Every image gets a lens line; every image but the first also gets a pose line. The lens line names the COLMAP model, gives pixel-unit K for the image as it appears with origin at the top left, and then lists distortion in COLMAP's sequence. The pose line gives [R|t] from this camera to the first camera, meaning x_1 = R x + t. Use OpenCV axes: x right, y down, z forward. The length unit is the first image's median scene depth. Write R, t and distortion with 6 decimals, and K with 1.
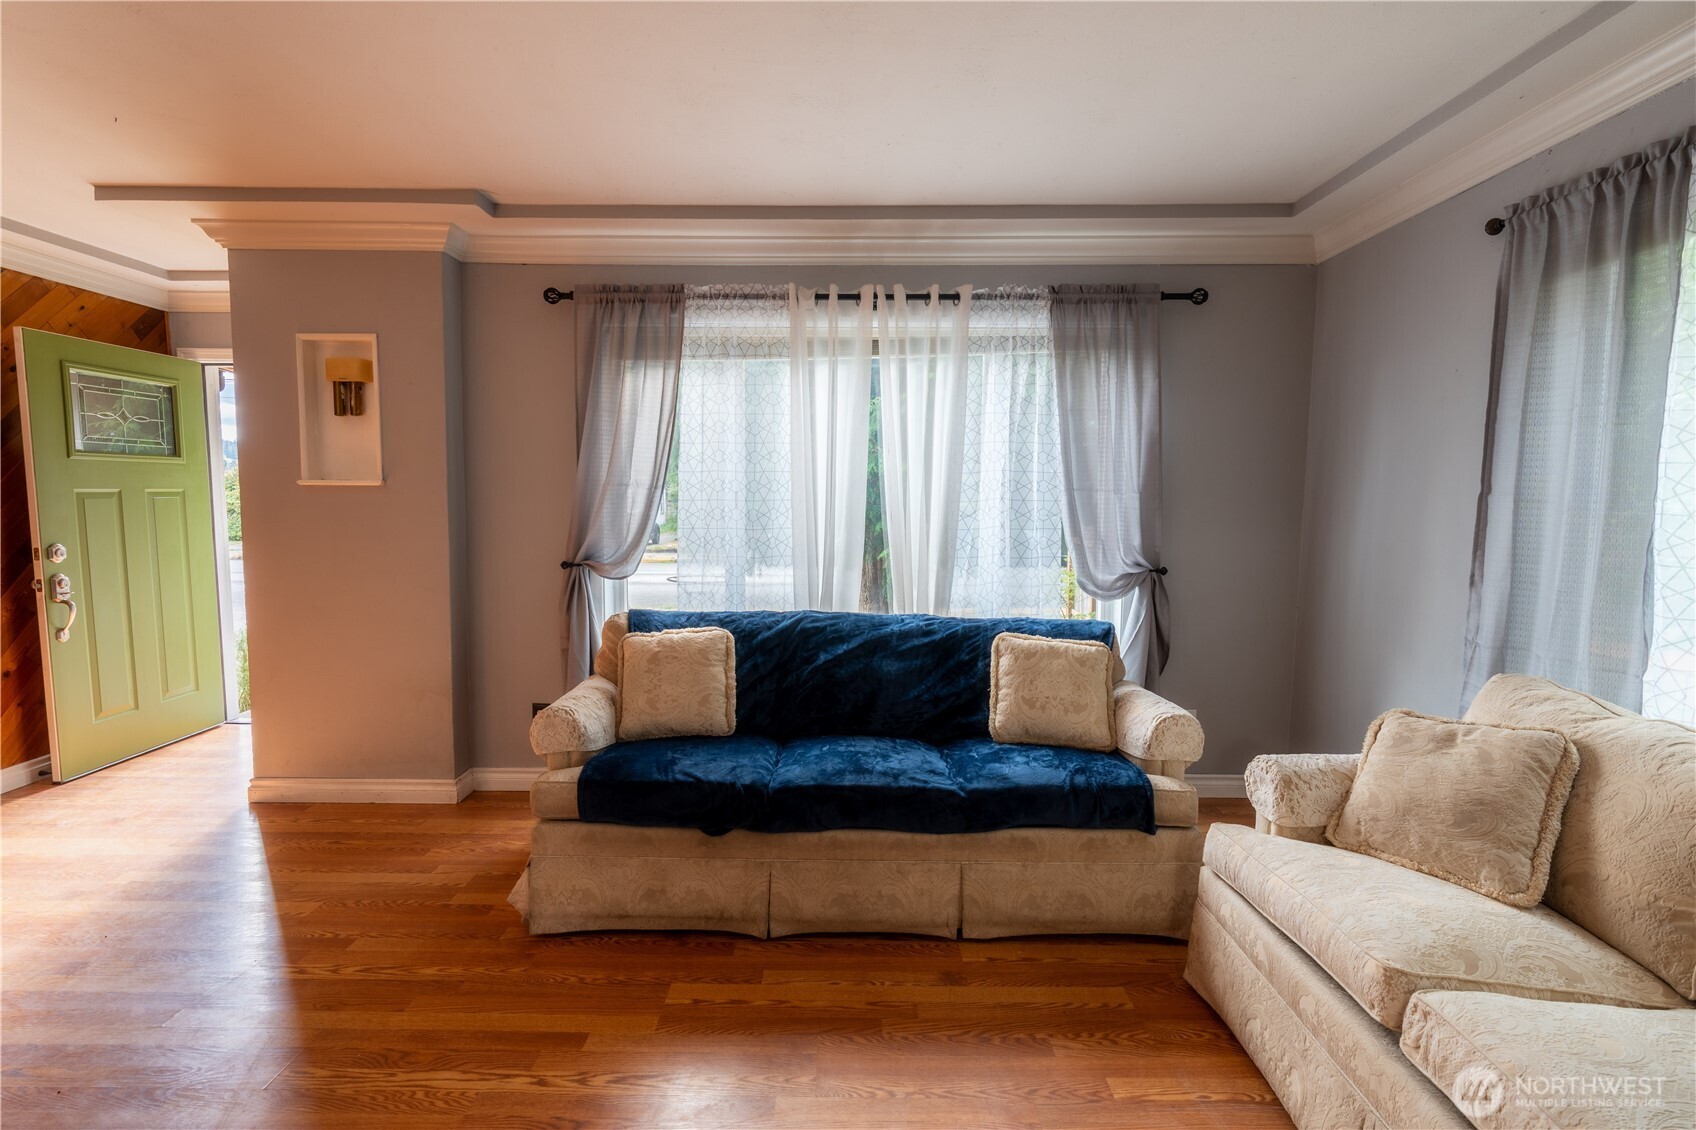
lens RADIAL K [[761.5, 0, 843.0], [0, 761.5, 560.9], [0, 0, 1]] dist [-0.003355, 0.000336]
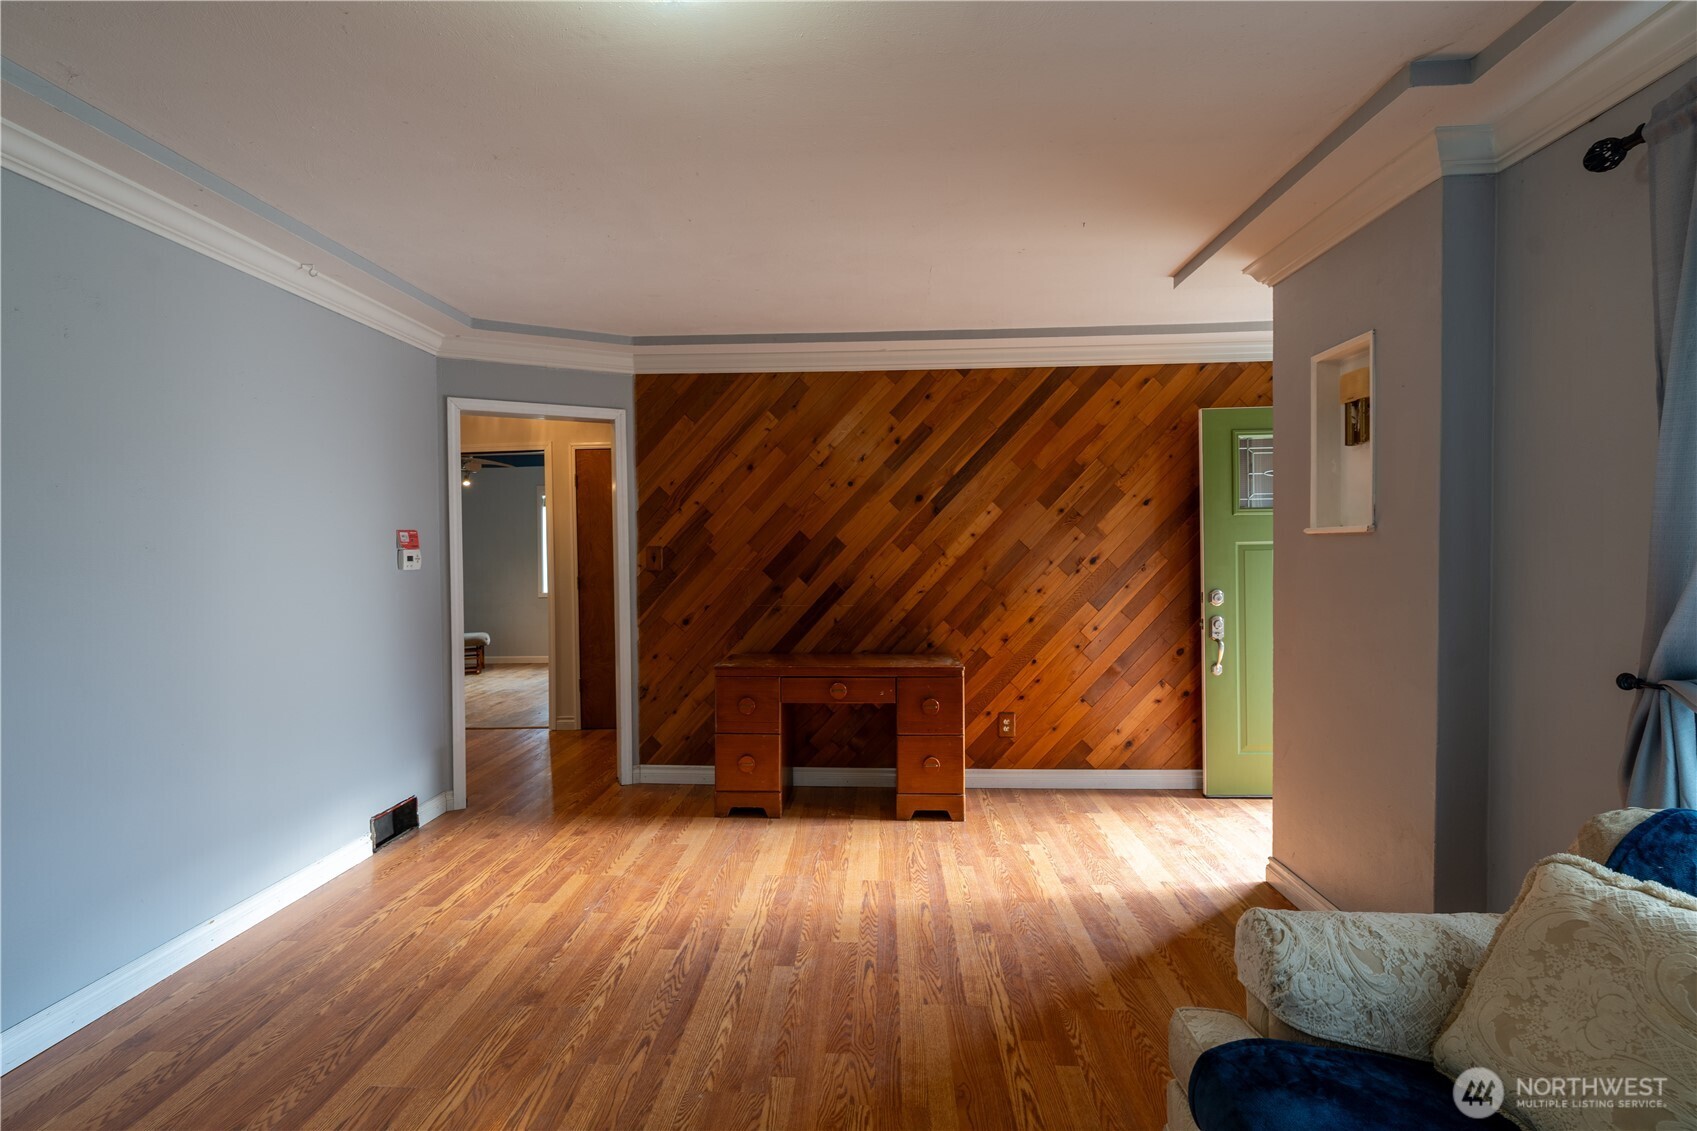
lens RADIAL K [[761.9, 0, 849.3], [0, 761.9, 558.0], [0, 0, 1]] dist [-0.003355, 0.000336]
pose [[-0.047868, 0.006548, -0.998832, 0.145600], [-0.078635, 0.996850, 0.010303, -0.037881], [0.995754, 0.079036, -0.047202, 0.490068]]
